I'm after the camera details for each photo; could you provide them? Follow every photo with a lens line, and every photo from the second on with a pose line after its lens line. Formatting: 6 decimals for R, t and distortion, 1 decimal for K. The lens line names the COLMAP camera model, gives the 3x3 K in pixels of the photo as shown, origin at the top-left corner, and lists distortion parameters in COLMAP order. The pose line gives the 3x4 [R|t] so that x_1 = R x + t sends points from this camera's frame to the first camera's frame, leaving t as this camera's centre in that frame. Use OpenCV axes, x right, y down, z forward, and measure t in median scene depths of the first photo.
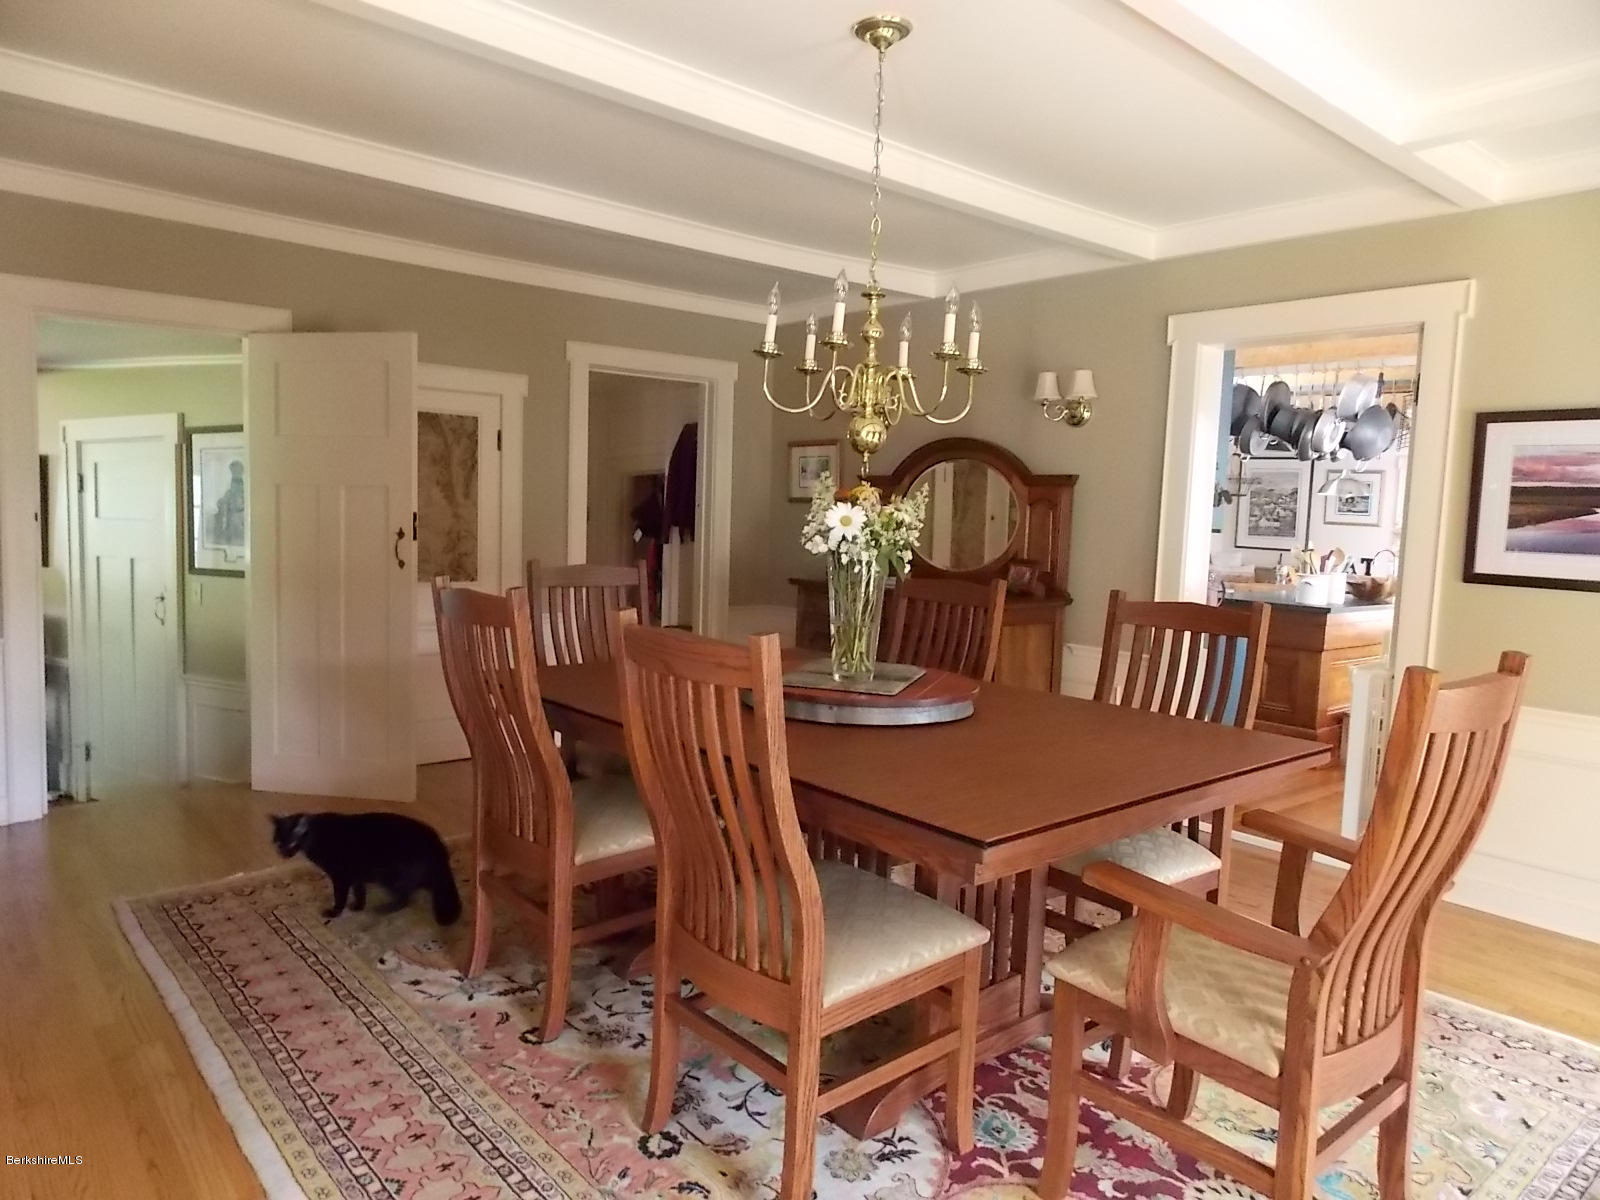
lens RADIAL K [[1051.5, 0, 797.6], [0, 1051.5, 600.3], [0, 0, 1]] dist [0.002073, -0.004753]
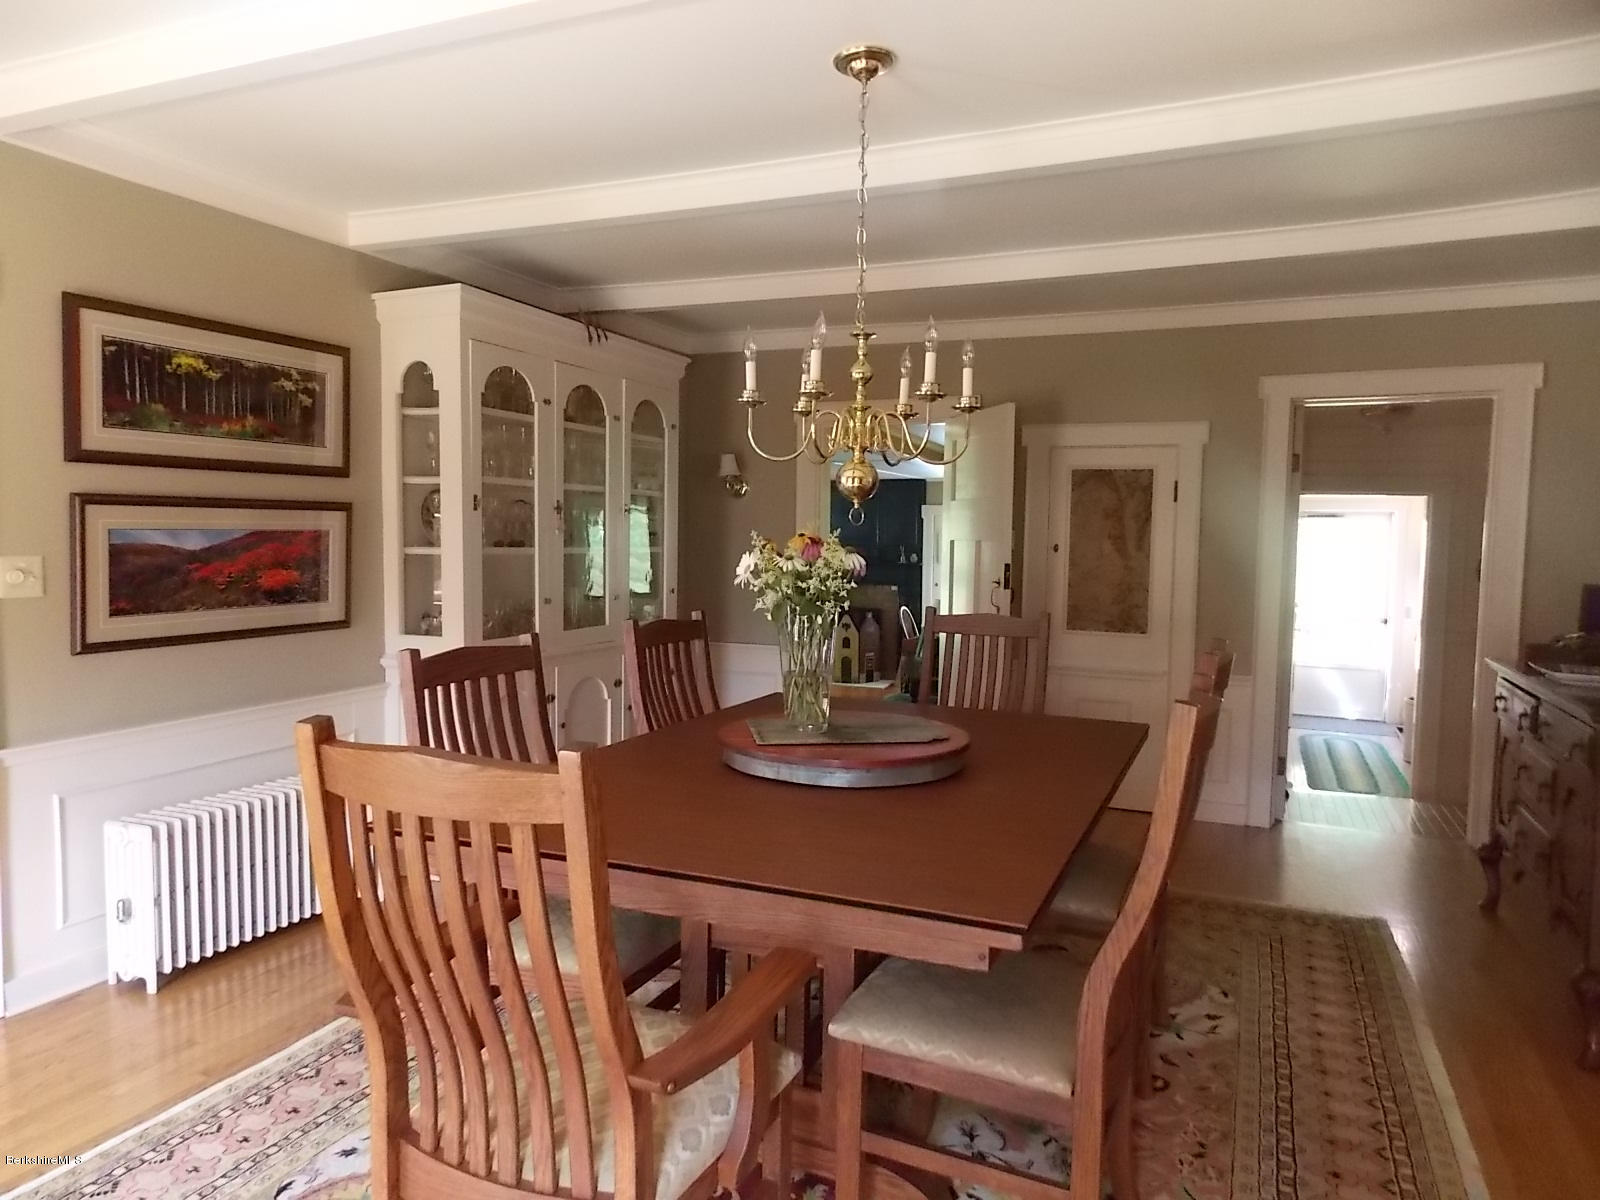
lens RADIAL K [[1051.5, 0, 796.5], [0, 1051.5, 602.0], [0, 0, 1]] dist [0.002073, -0.004753]
pose [[0.431065, 0.035876, -0.901608, 0.459407], [-0.082486, 0.996592, 0.000218, -0.021562], [0.898543, 0.074276, 0.432555, 0.276173]]
